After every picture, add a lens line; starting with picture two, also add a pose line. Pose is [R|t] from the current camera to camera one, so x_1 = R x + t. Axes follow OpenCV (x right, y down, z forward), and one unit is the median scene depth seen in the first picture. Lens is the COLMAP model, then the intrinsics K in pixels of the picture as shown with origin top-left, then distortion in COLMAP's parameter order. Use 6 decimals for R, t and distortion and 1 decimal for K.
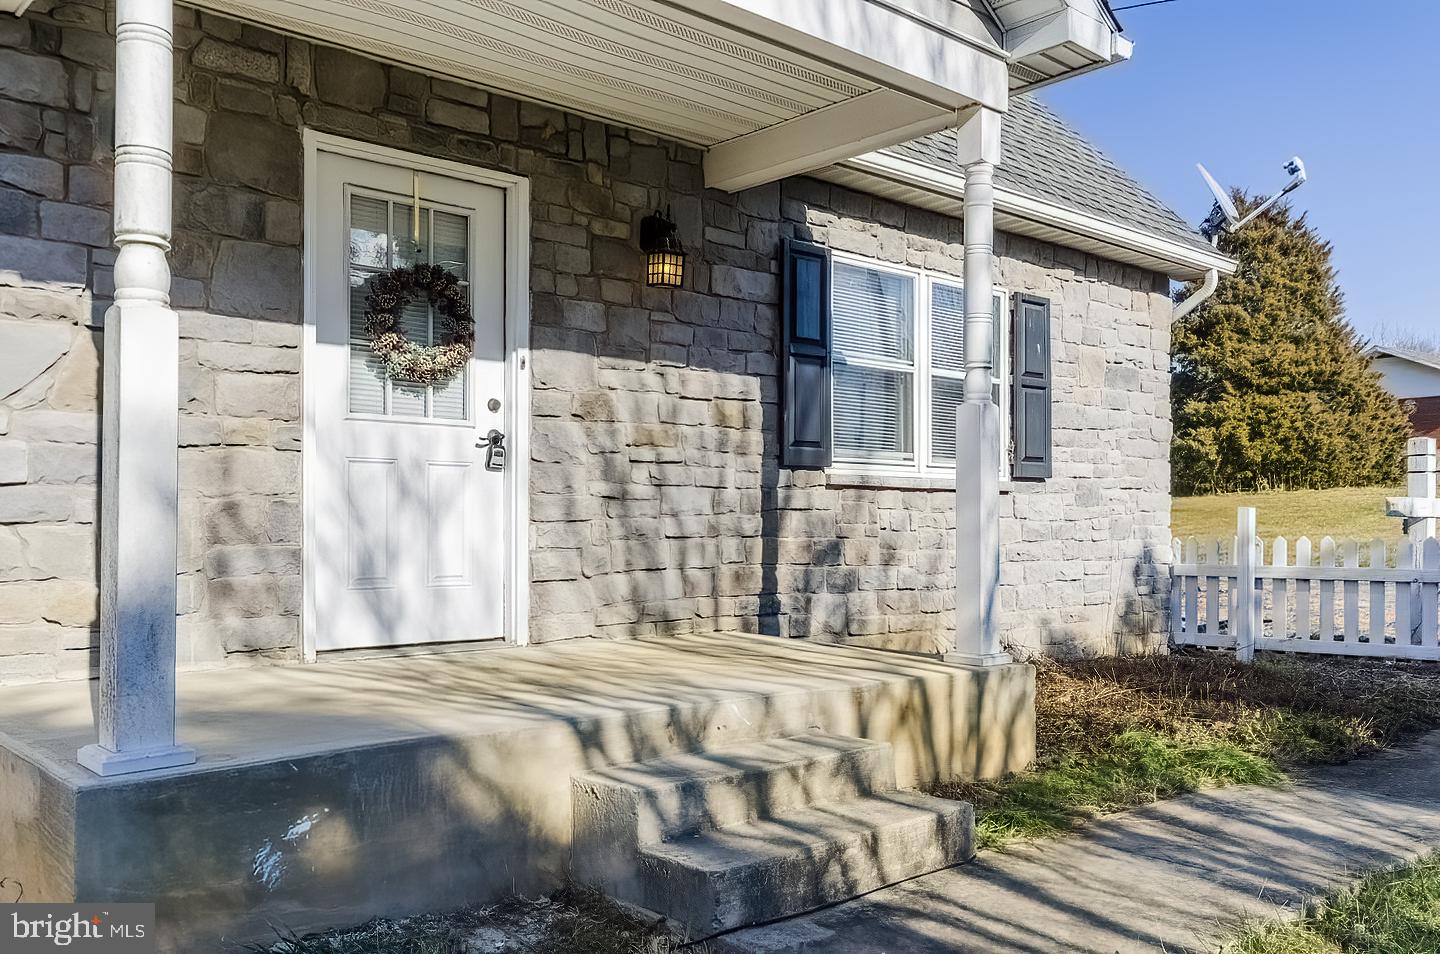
lens RADIAL K [[1217.8, 0, 740.9], [0, 1217.8, 513.1], [0, 0, 1]] dist [-0.009046, 0.003481]
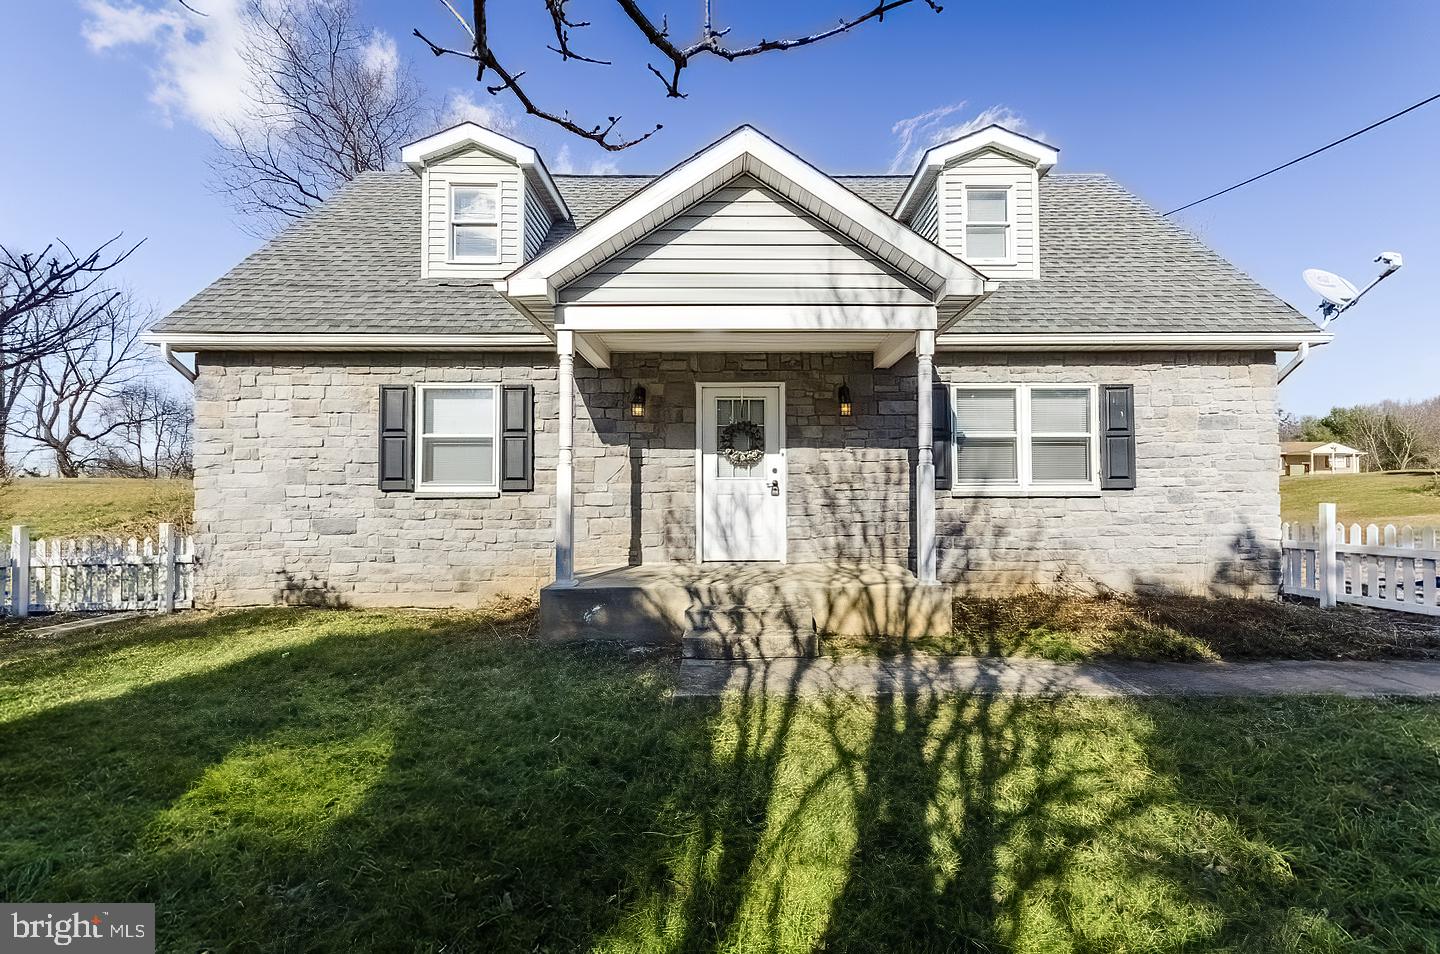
lens RADIAL K [[629.7, 0, 732.9], [0, 629.7, 476.4], [0, 0, 1]] dist [0.007717, 0.000939]
pose [[0.749389, -0.030036, -0.661448, 0.589057], [0.012206, 0.999427, -0.031556, -0.033489], [0.662017, 0.015574, 0.749327, -0.063859]]
